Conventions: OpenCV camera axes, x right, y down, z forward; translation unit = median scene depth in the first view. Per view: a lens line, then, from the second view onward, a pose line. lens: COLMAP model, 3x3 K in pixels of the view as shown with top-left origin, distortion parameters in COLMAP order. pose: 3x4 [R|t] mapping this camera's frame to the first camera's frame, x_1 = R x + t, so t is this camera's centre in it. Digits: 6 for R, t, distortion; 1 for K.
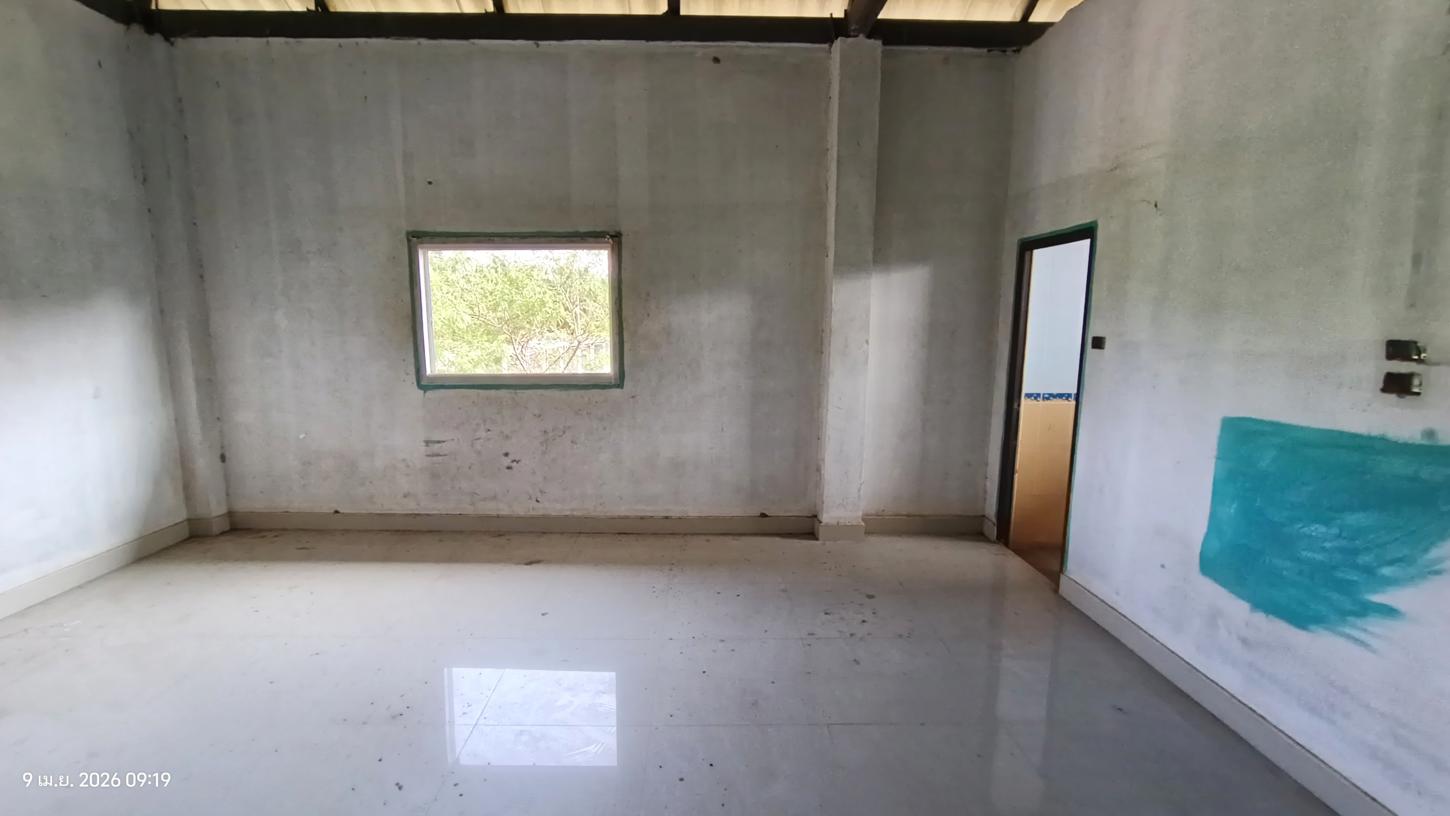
lens RADIAL K [[664.3, 0, 719.0], [0, 664.3, 413.5], [0, 0, 1]] dist [-0.039801, 0.020540]
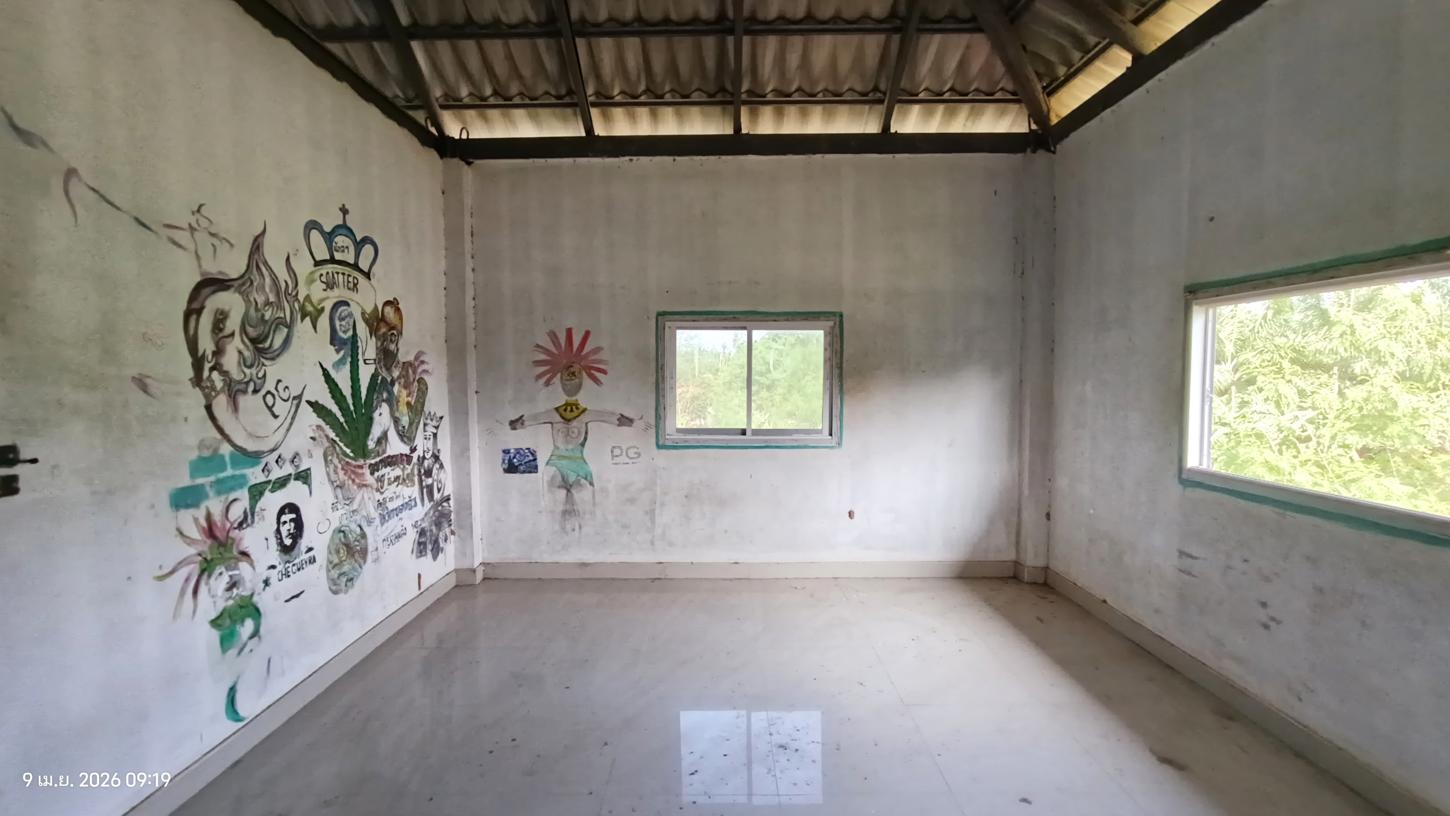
lens RADIAL K [[664.3, 0, 719.0], [0, 664.3, 413.5], [0, 0, 1]] dist [-0.039801, 0.020540]
pose [[-0.028677, 0.058045, -0.997902, 0.343119], [-0.145291, 0.987469, 0.061614, -0.090307], [0.988973, 0.146753, -0.019884, 0.477494]]
